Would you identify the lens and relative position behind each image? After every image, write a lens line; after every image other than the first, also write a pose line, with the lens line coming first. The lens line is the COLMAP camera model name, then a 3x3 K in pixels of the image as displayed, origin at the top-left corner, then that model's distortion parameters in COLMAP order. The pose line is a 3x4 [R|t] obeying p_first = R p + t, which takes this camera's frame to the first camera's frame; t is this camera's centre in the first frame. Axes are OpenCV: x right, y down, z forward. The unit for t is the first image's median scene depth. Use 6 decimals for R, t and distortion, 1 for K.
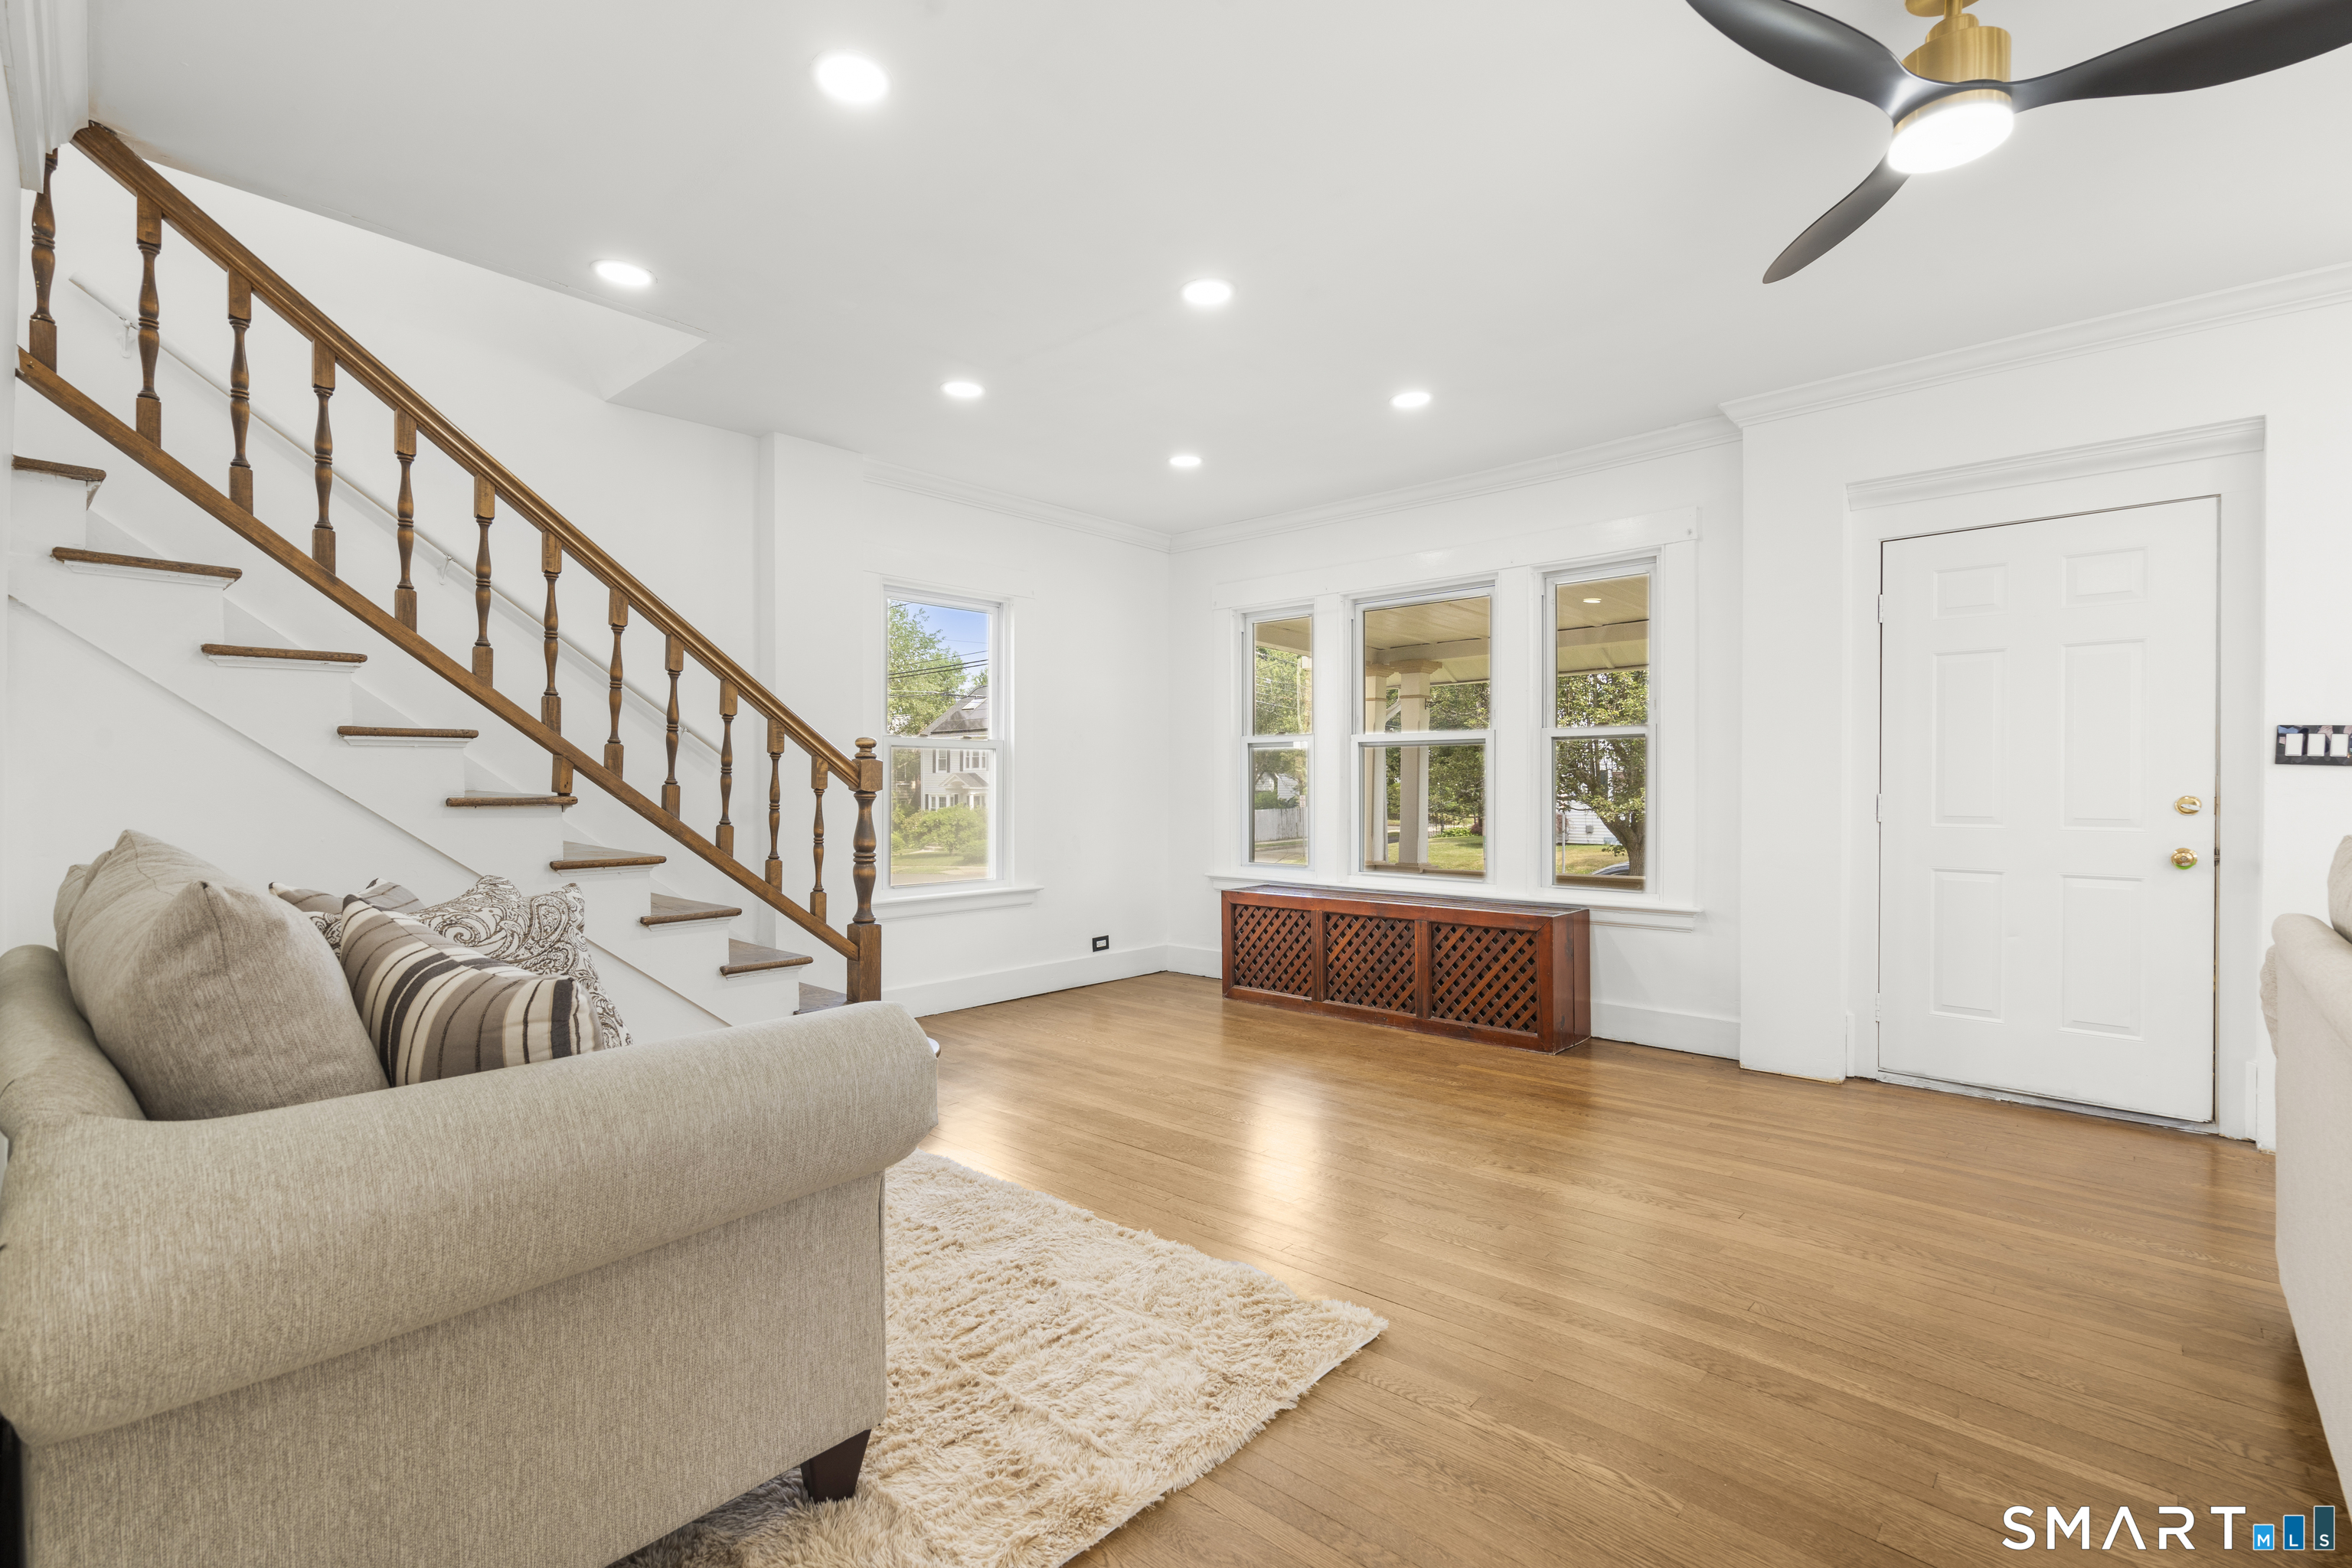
lens RADIAL K [[1055.9, 0, 1178.8], [0, 1055.9, 793.0], [0, 0, 1]] dist [-0.006436, 0.001135]
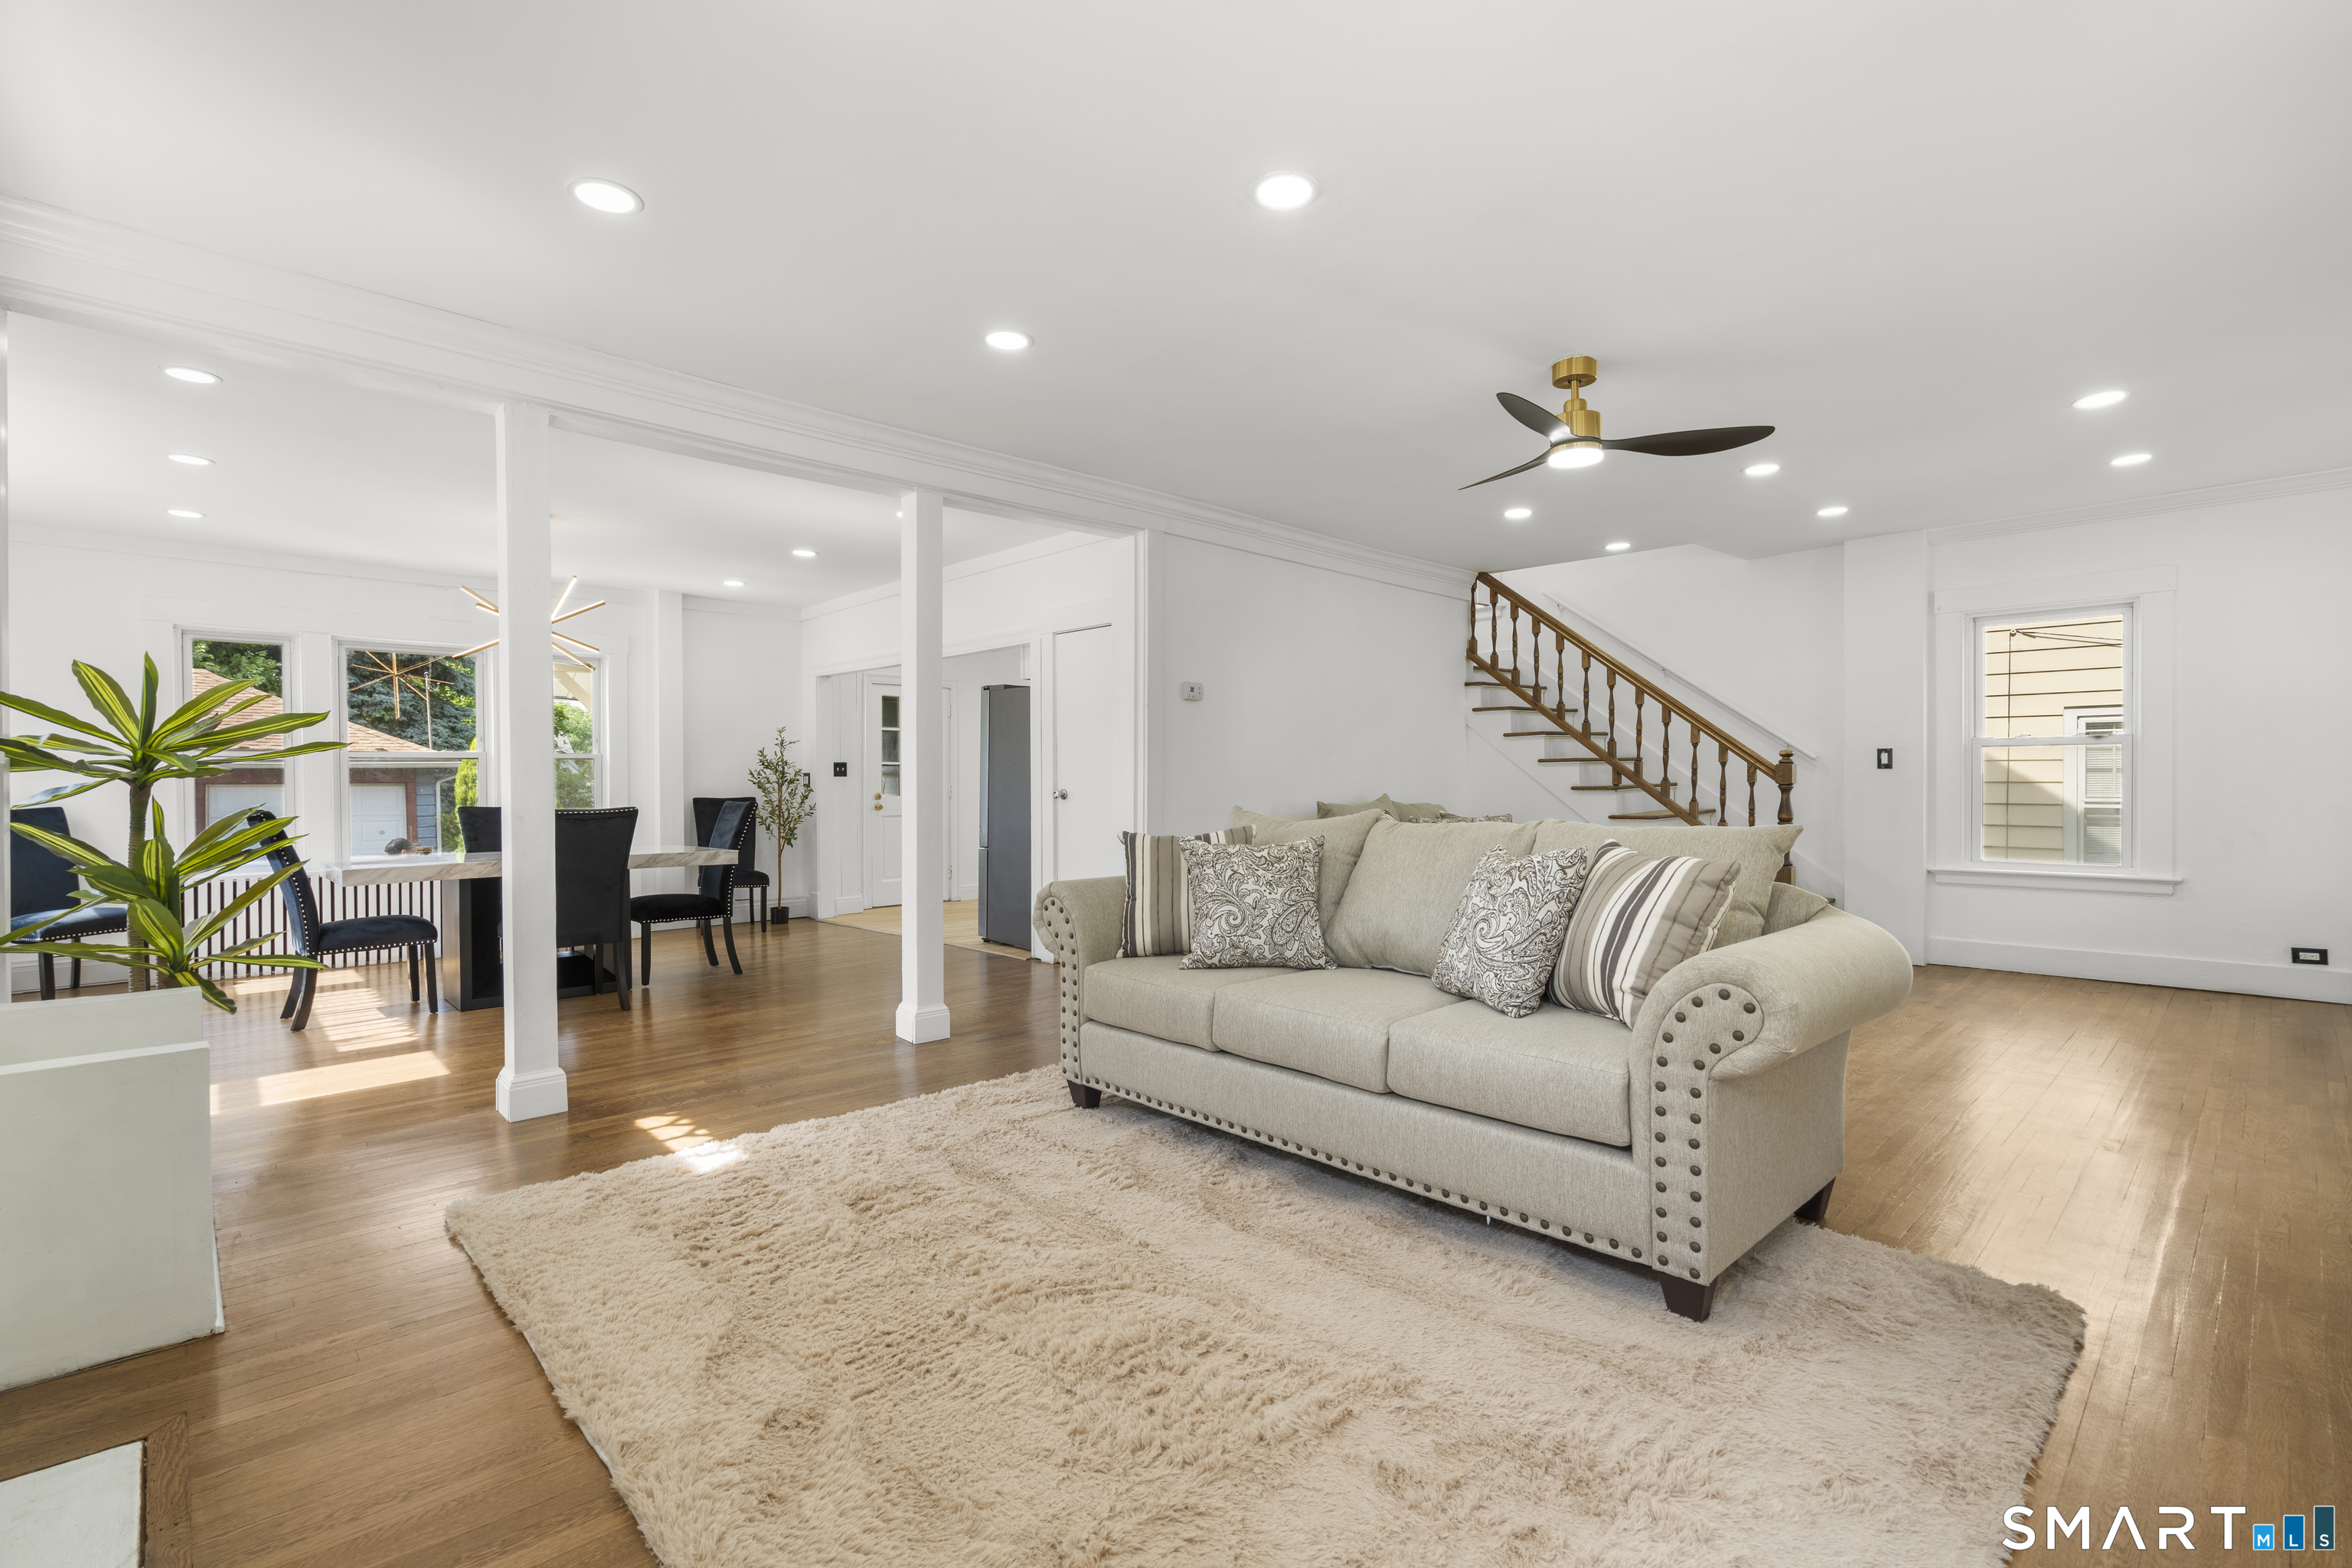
lens RADIAL K [[1055.9, 0, 1178.8], [0, 1055.9, 793.0], [0, 0, 1]] dist [-0.006436, 0.001135]
pose [[-0.075848, 0.002957, -0.997115, 1.678155], [-0.001644, 0.999994, 0.003091, 0.012762], [0.997118, 0.001874, -0.075843, 0.260726]]
